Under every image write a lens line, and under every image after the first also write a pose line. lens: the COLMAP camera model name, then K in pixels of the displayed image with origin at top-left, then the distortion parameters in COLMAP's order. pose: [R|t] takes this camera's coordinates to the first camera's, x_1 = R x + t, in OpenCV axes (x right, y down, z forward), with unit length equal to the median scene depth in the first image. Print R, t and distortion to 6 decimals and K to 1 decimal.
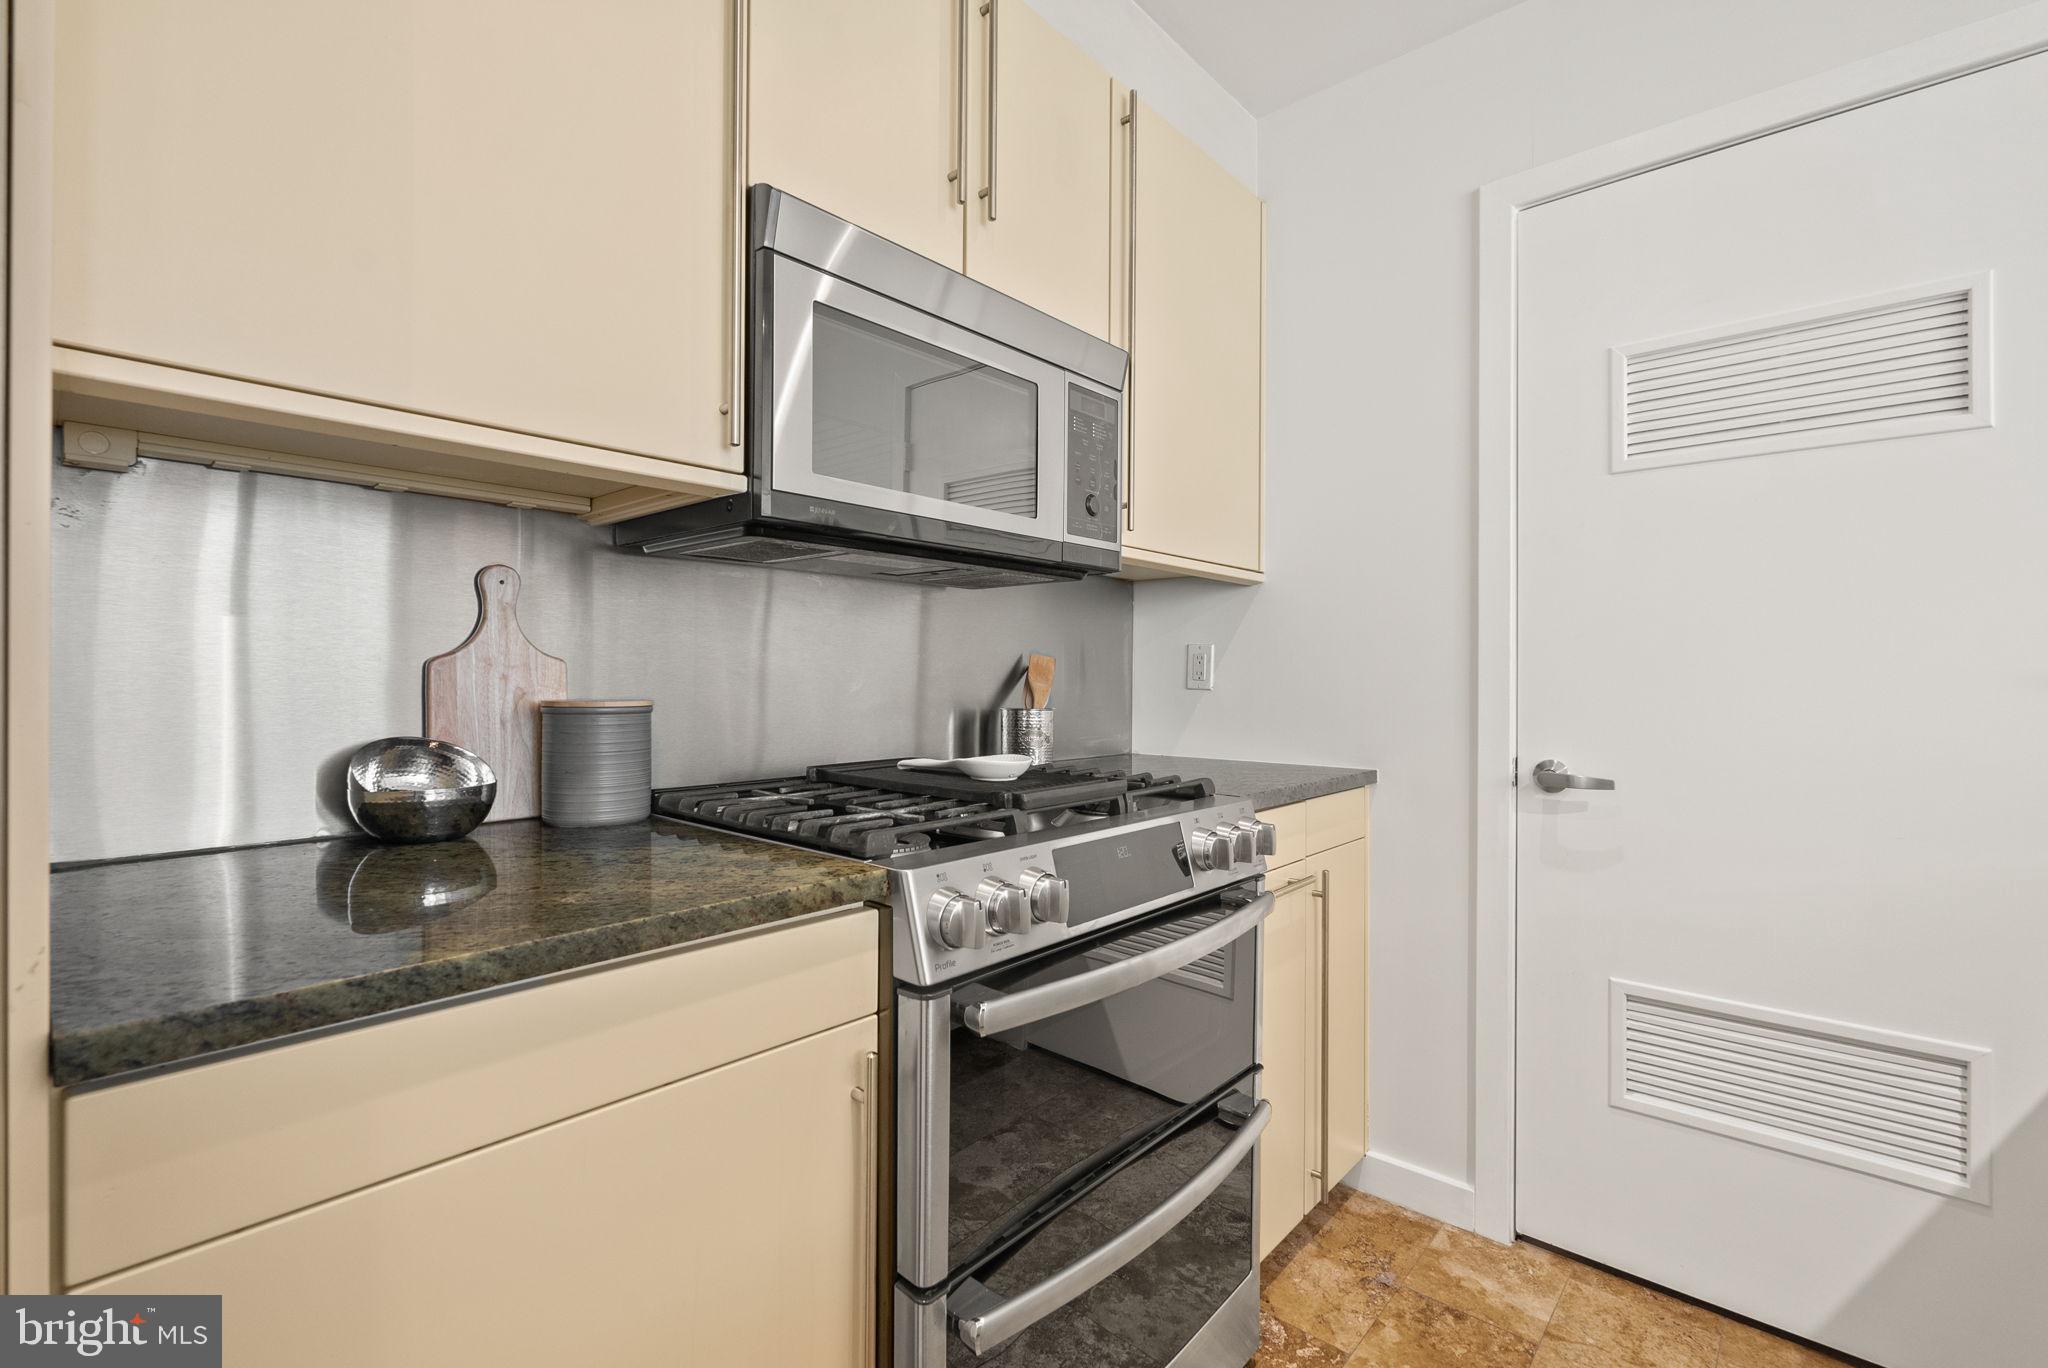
lens RADIAL K [[910.0, 0, 1017.6], [0, 910.0, 672.6], [0, 0, 1]] dist [-0.001090, -0.000355]
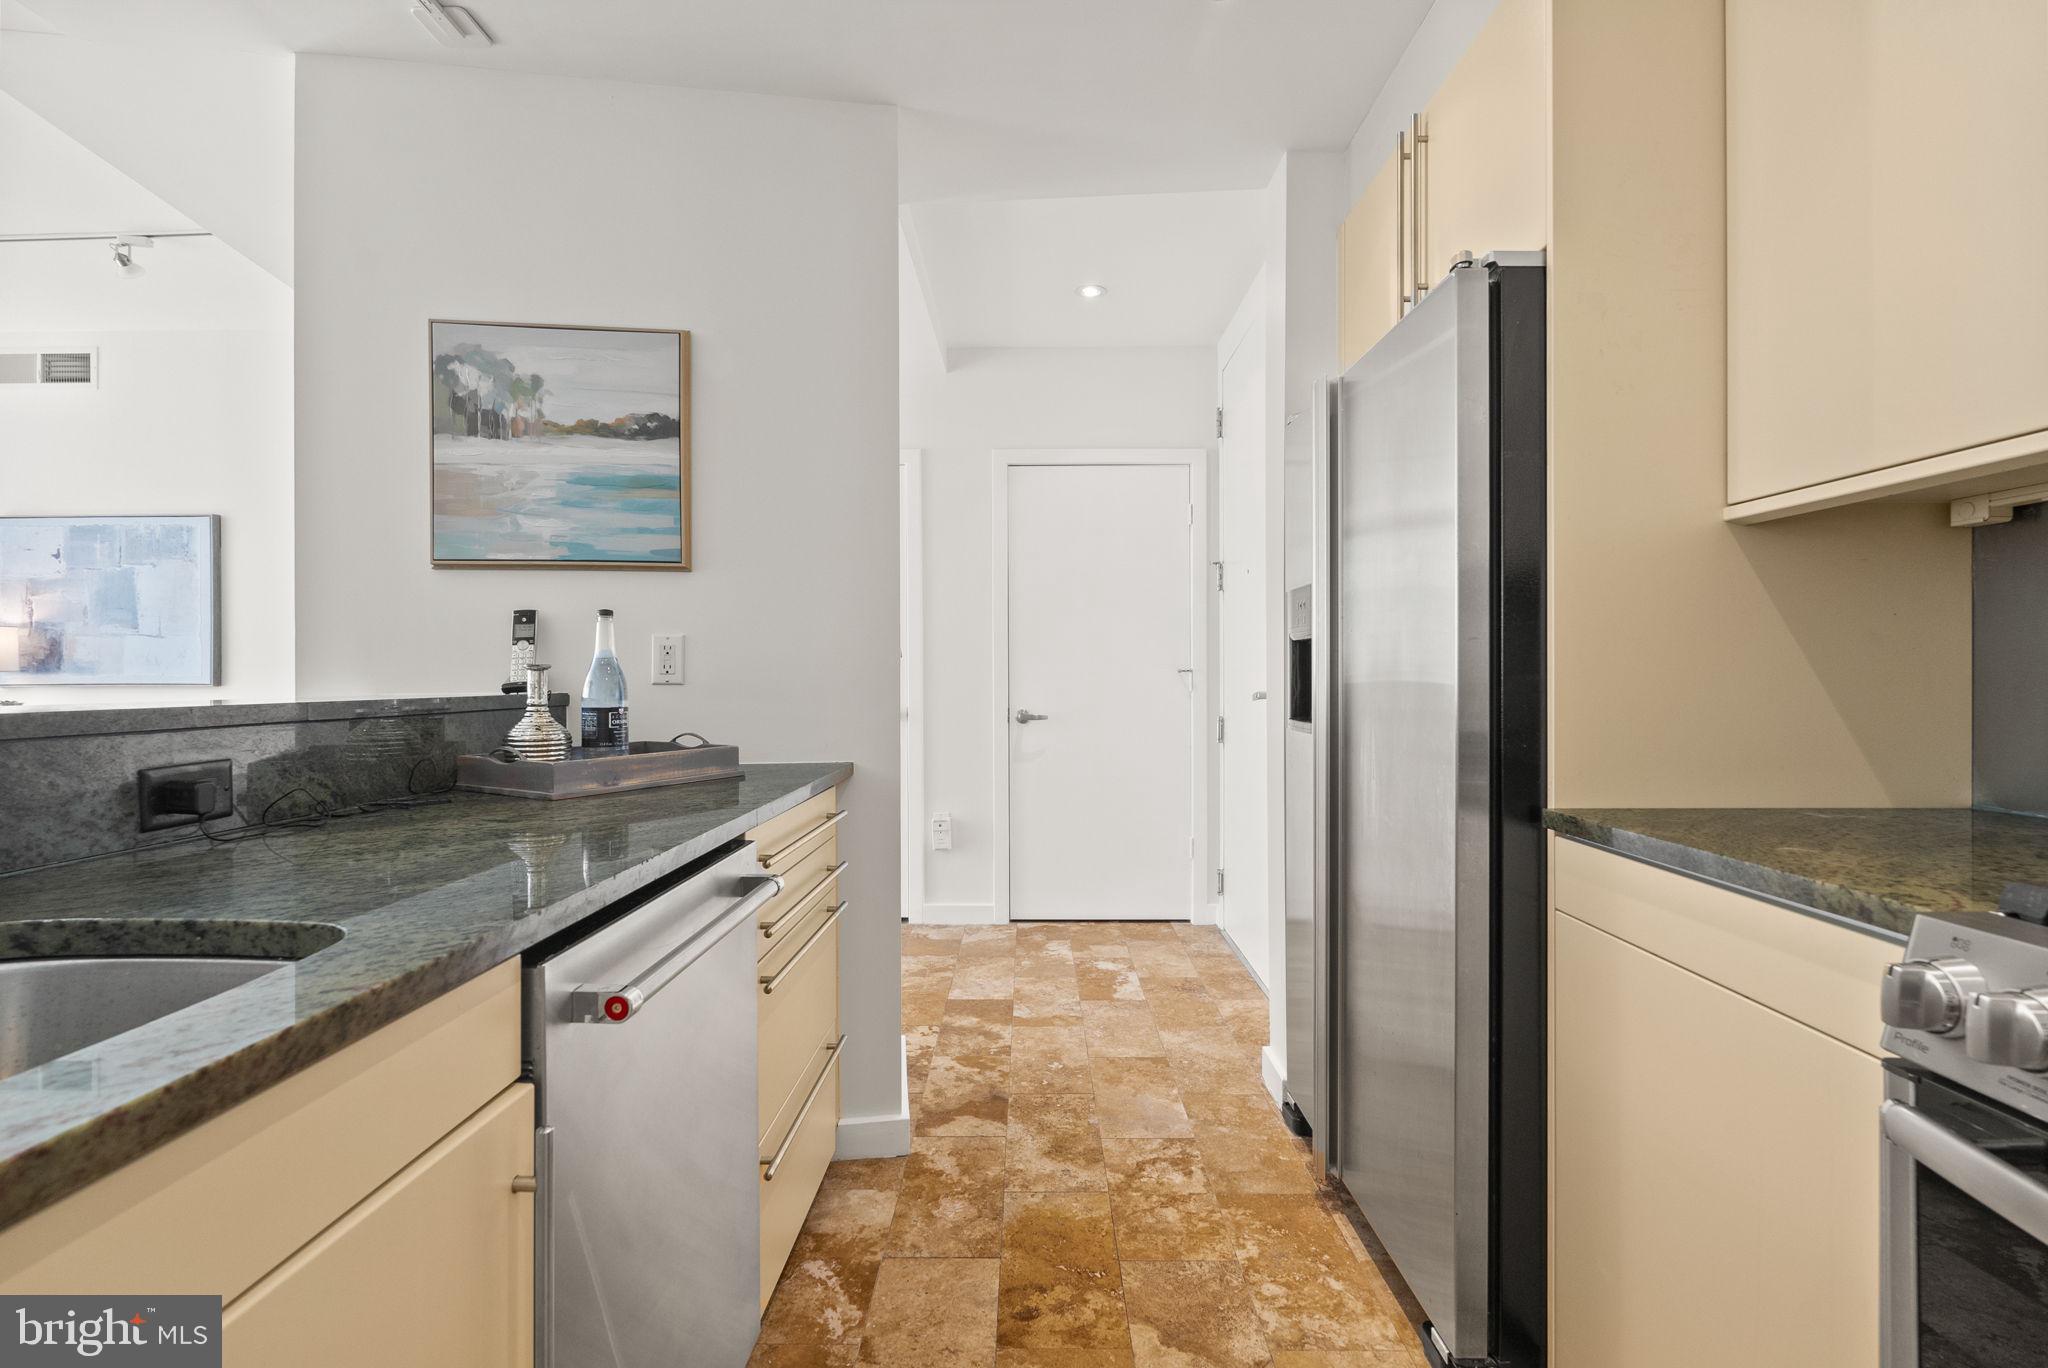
lens RADIAL K [[910.0, 0, 1017.6], [0, 910.0, 672.6], [0, 0, 1]] dist [-0.001090, -0.000355]
pose [[-0.757761, -0.003809, -0.652521, 0.585389], [-0.000368, 0.999985, -0.005410, 0.002299], [0.652532, -0.003860, -0.757751, 0.619009]]
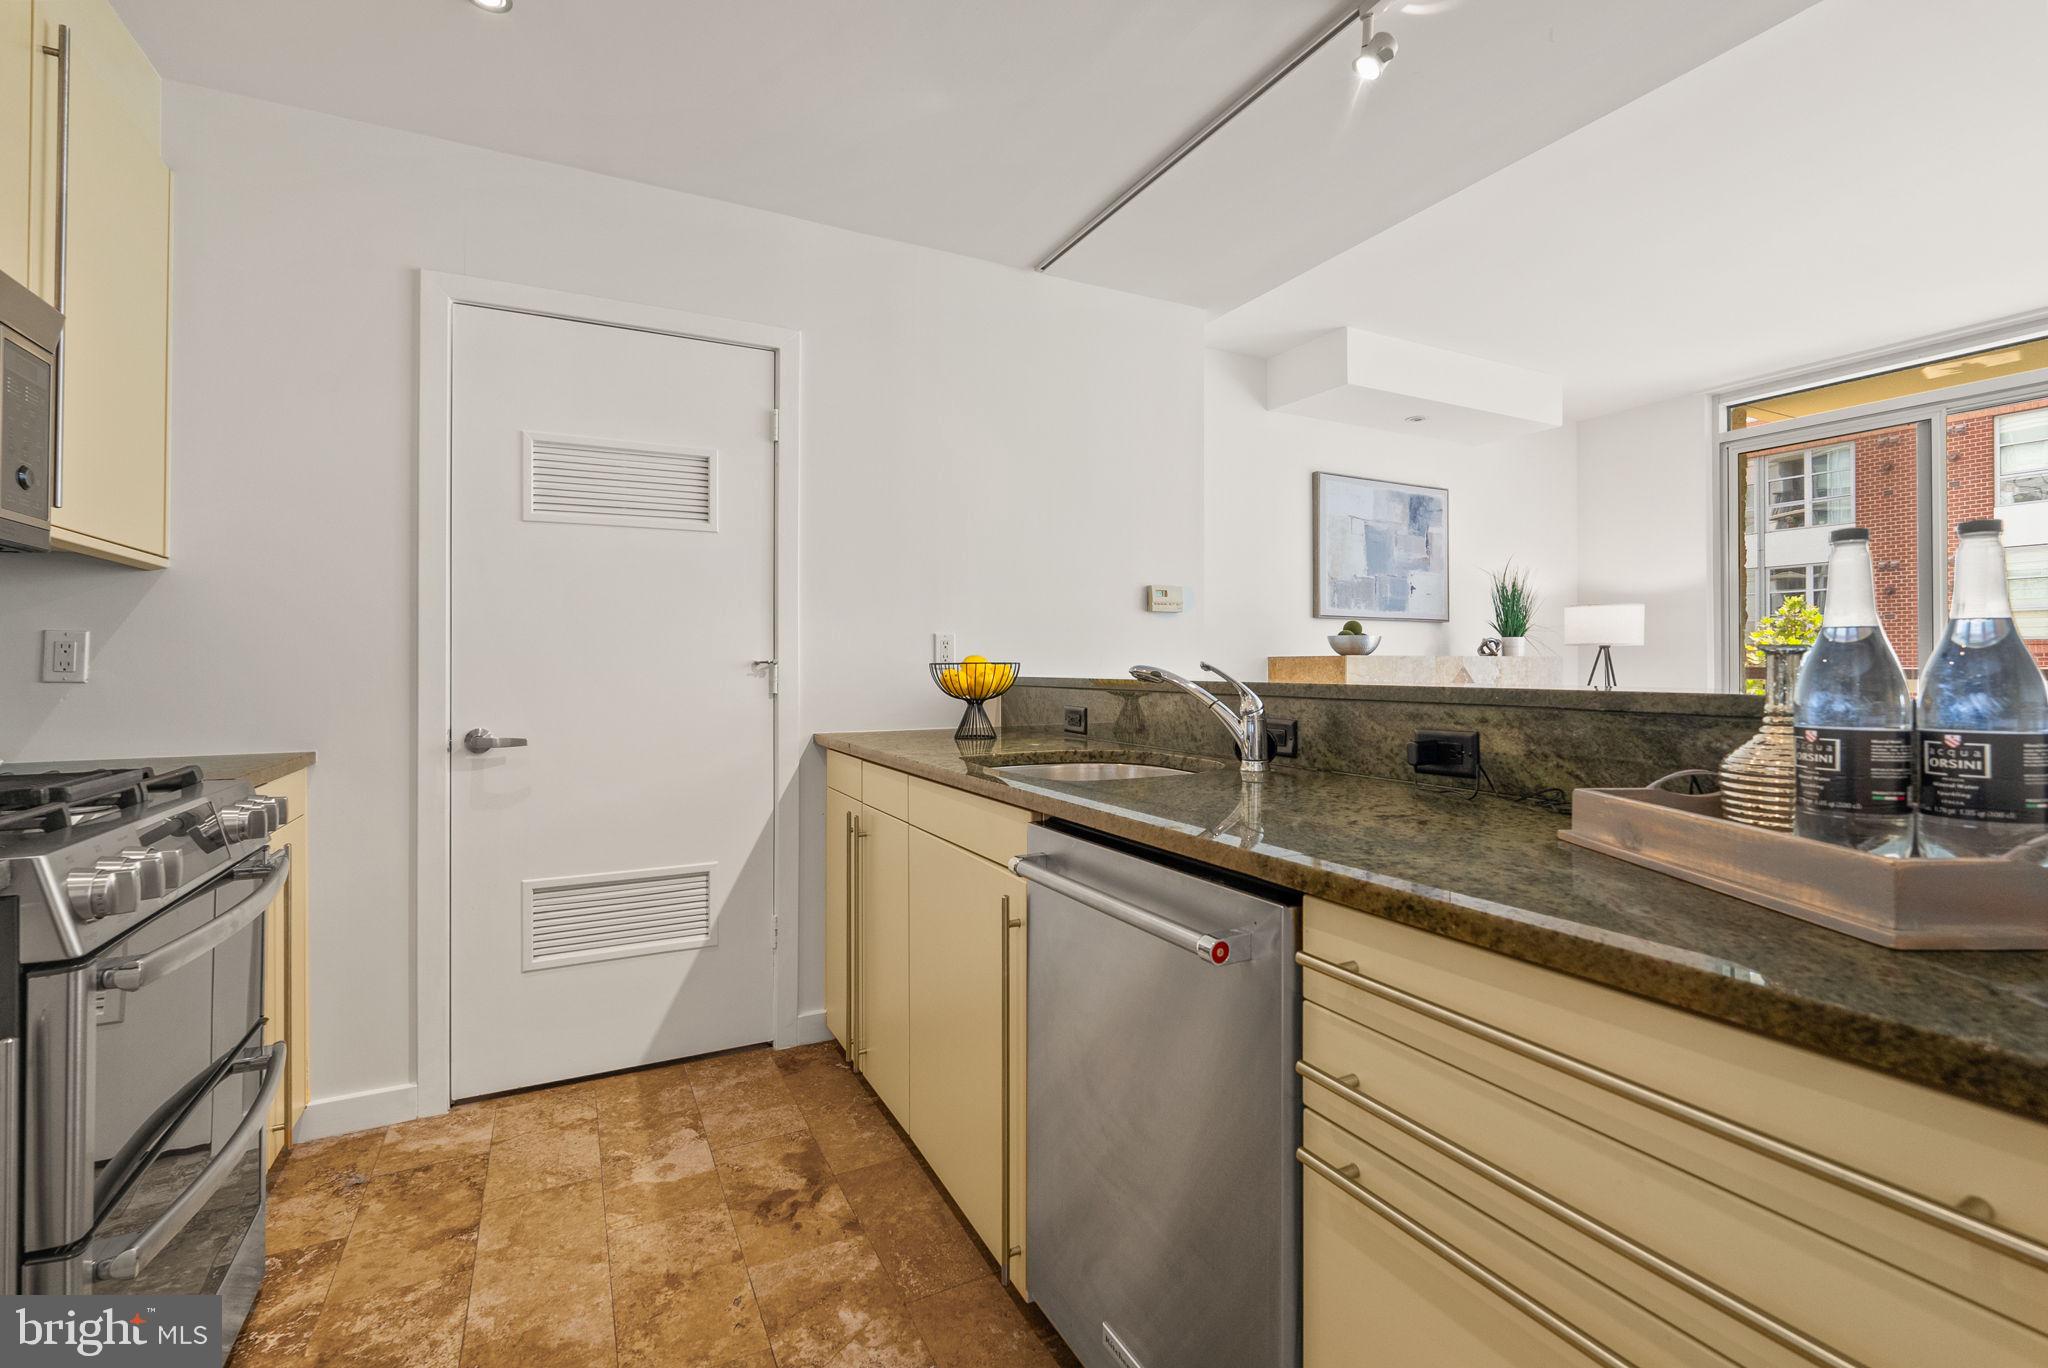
lens RADIAL K [[910.0, 0, 1017.6], [0, 910.0, 672.6], [0, 0, 1]] dist [-0.001090, -0.000355]
pose [[0.371299, -0.012304, 0.928432, -0.370454], [0.000782, 0.999916, 0.012939, -0.002044], [-0.928513, -0.004079, 0.371277, -0.231570]]
